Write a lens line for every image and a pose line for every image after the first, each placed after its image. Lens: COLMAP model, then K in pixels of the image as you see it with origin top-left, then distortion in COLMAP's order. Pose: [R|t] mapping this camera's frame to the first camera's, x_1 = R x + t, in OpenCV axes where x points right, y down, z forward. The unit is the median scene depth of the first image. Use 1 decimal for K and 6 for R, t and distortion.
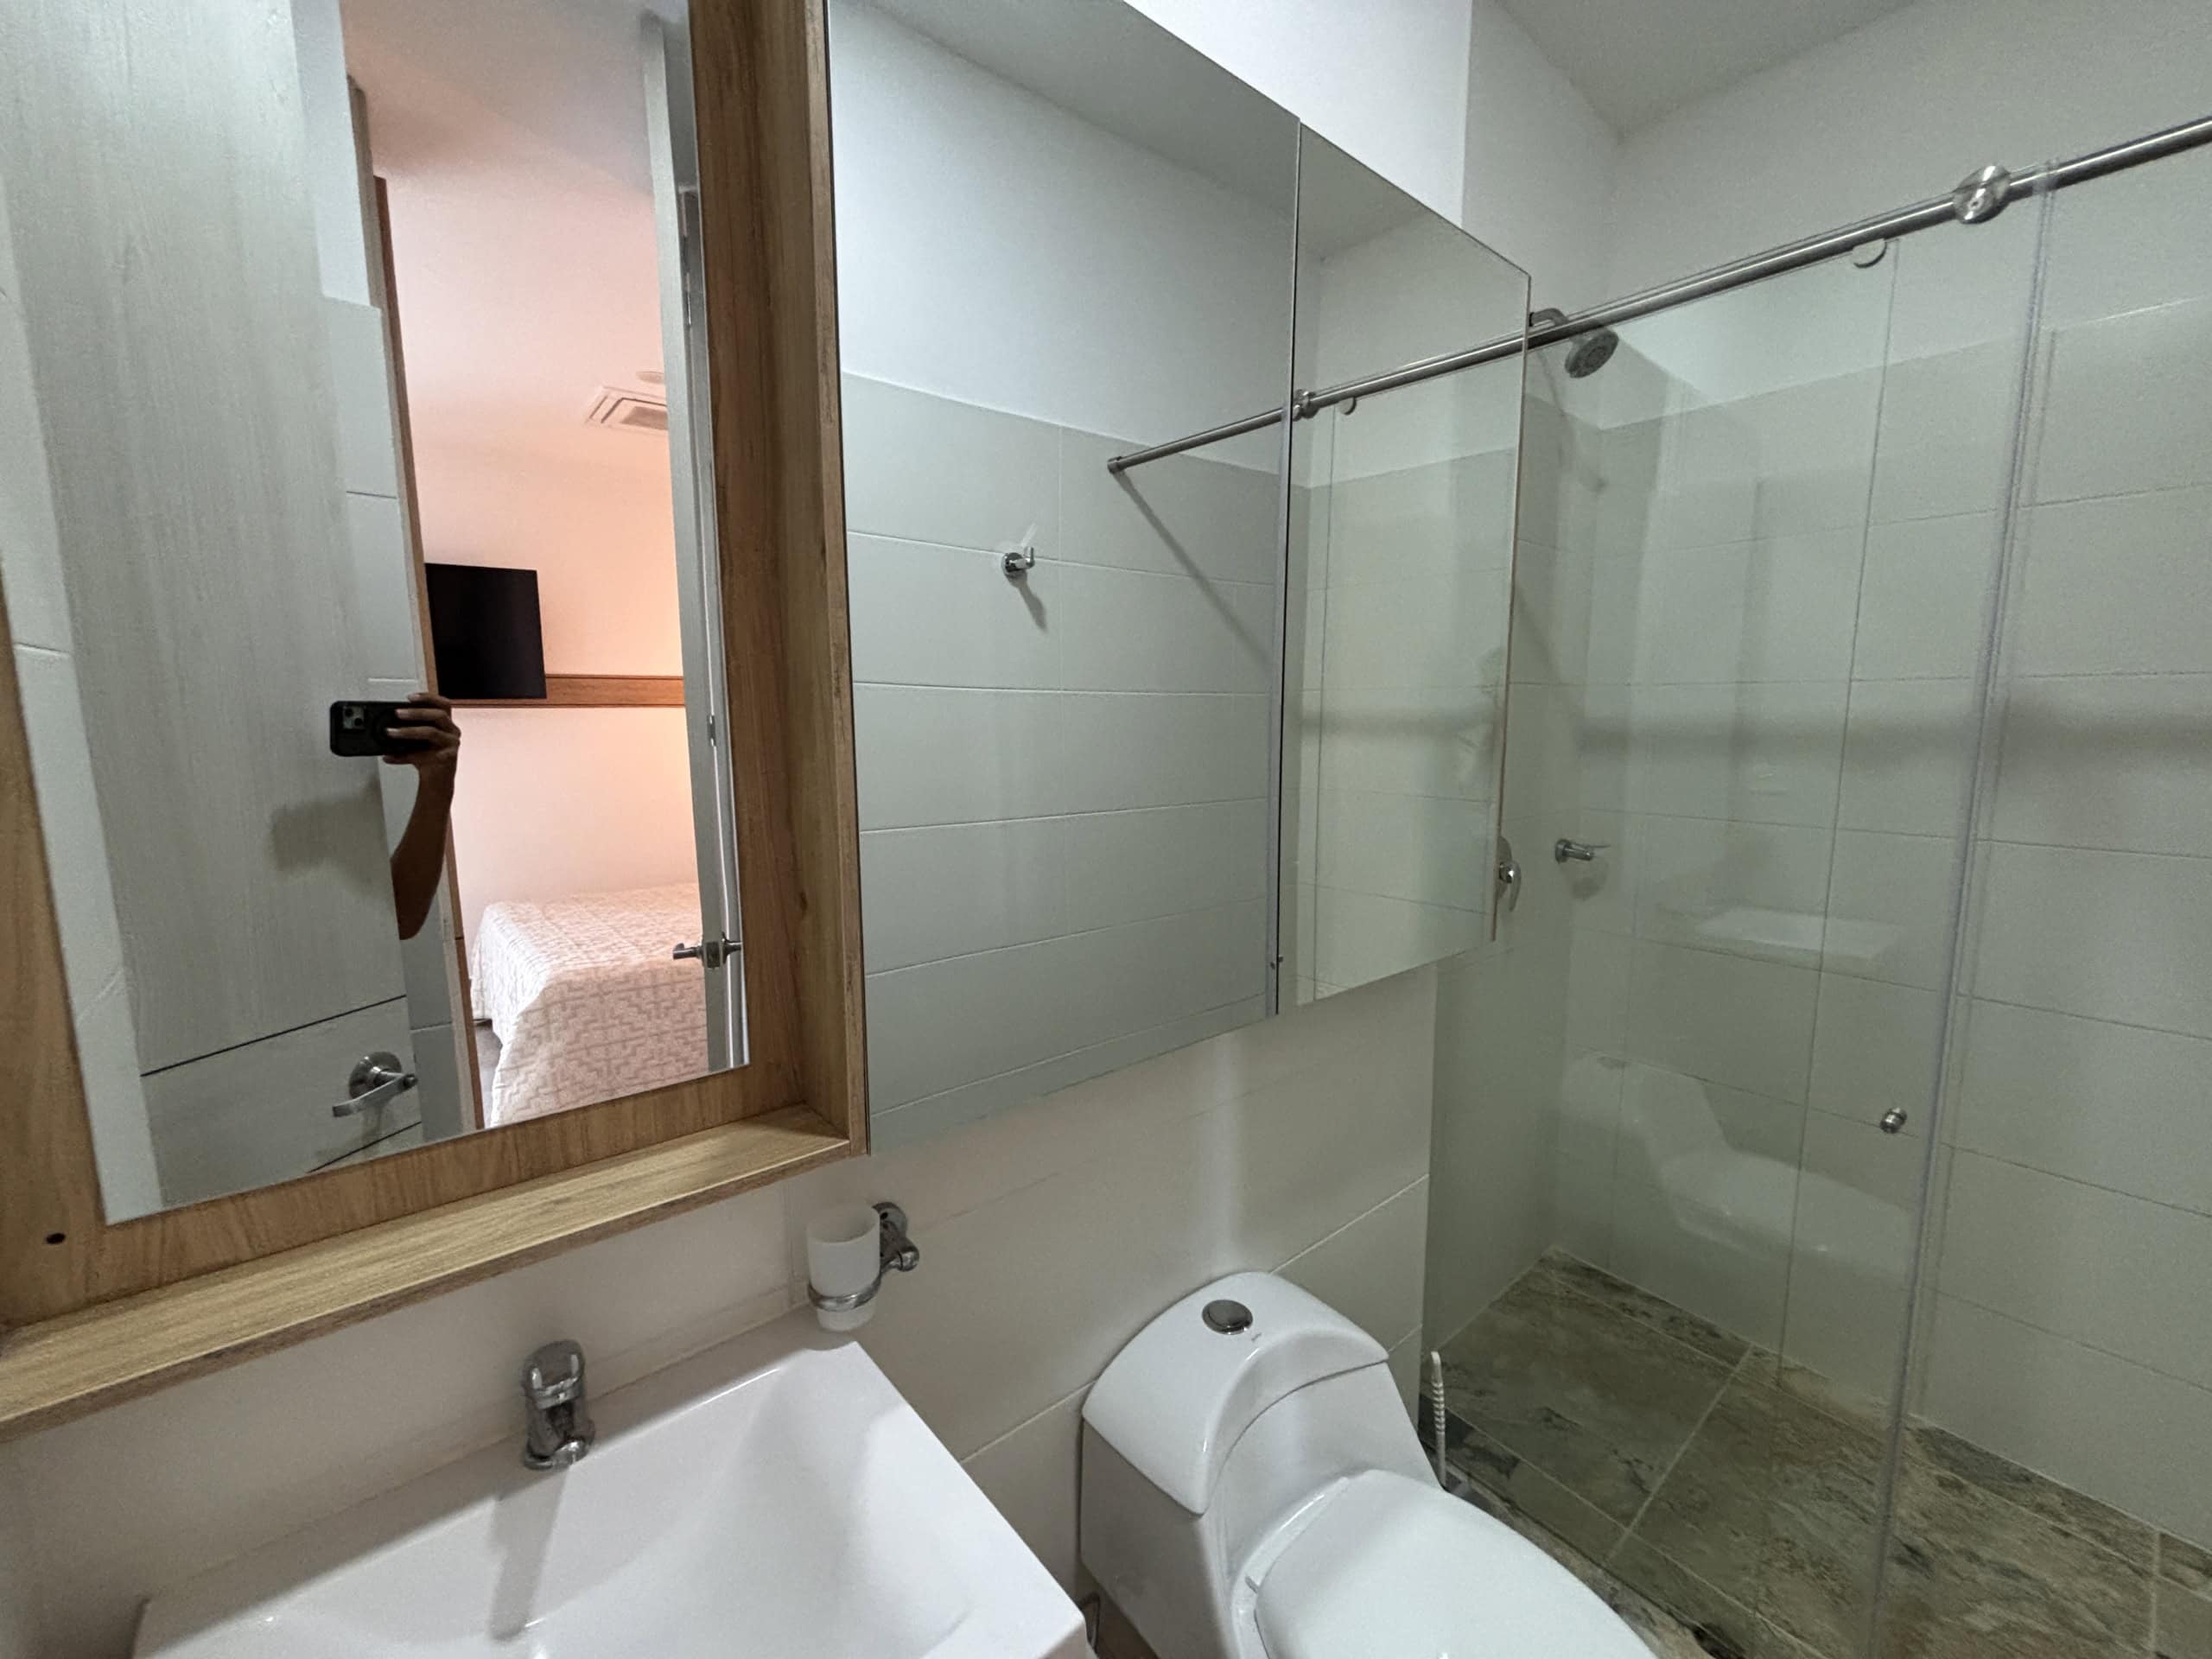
lens RADIAL K [[883.2, 0, 1095.4], [0, 883.2, 823.6], [0, 0, 1]] dist [-0.001642, -0.001640]
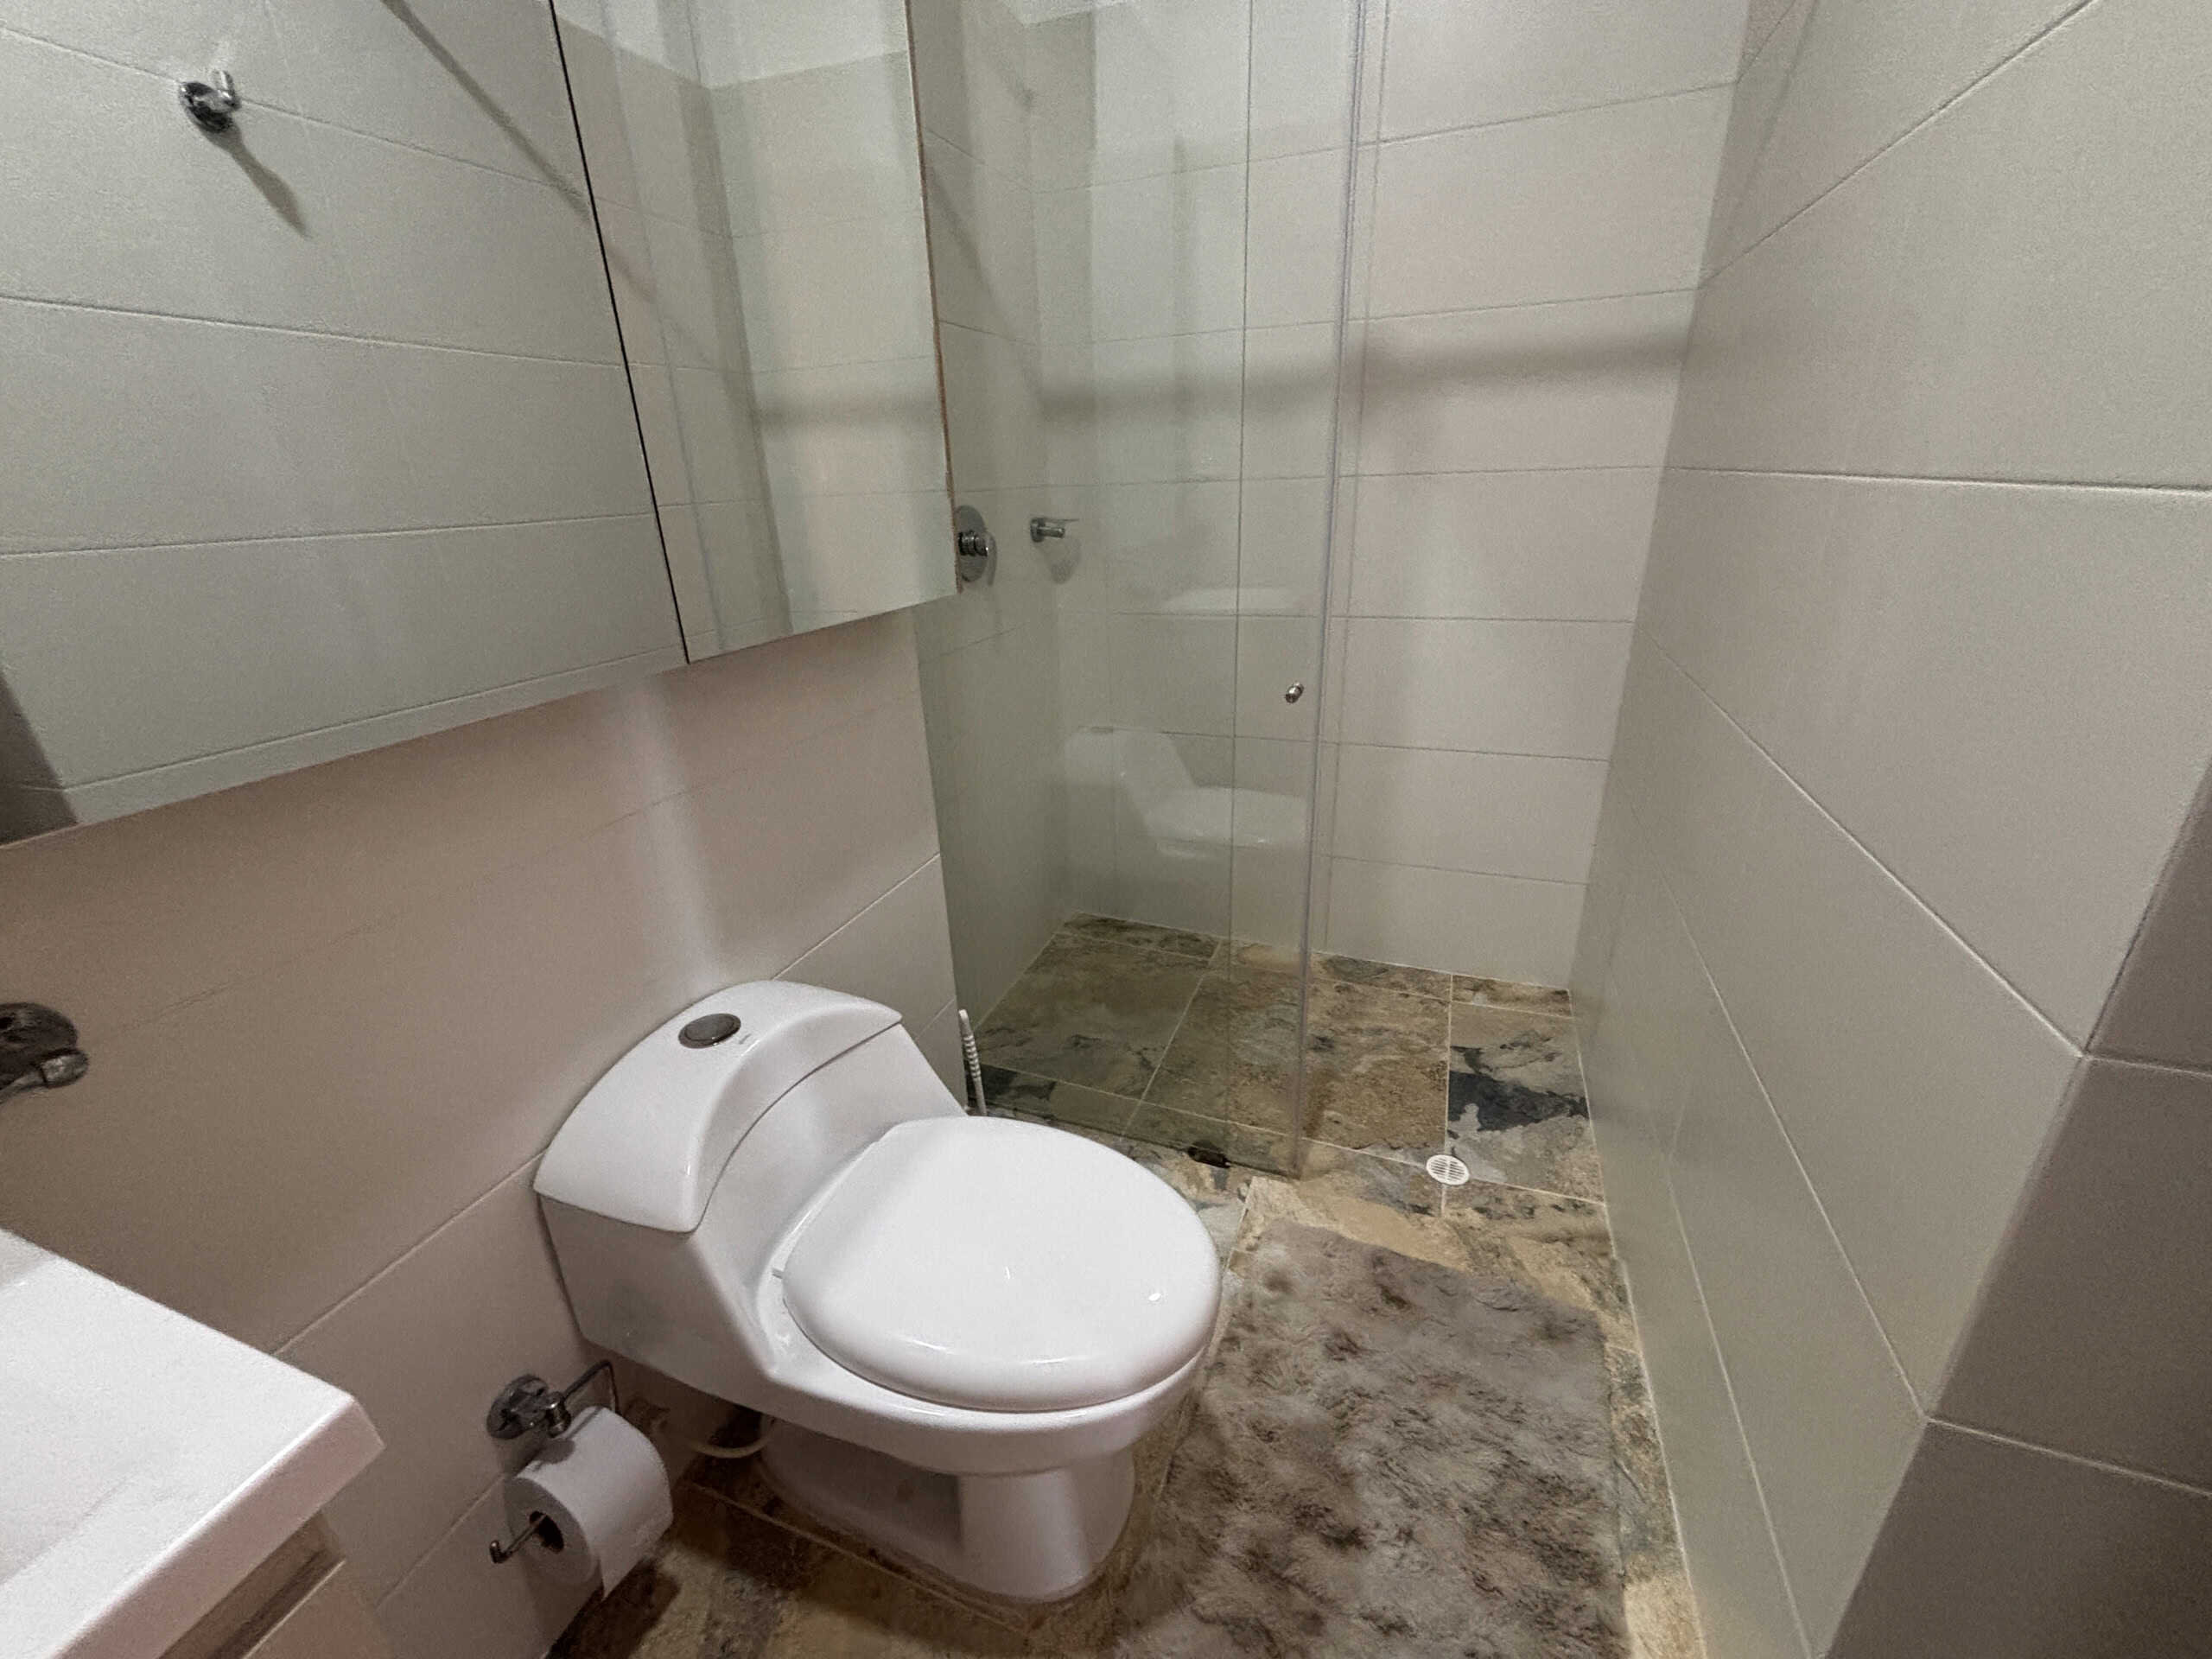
lens RADIAL K [[883.2, 0, 1095.4], [0, 883.2, 823.6], [0, 0, 1]] dist [-0.001642, -0.001640]
pose [[0.867783, -0.208284, 0.451188, 0.089335], [0.094353, 0.960468, 0.261913, 0.119930], [-0.487904, -0.184712, 0.853130, 0.080896]]
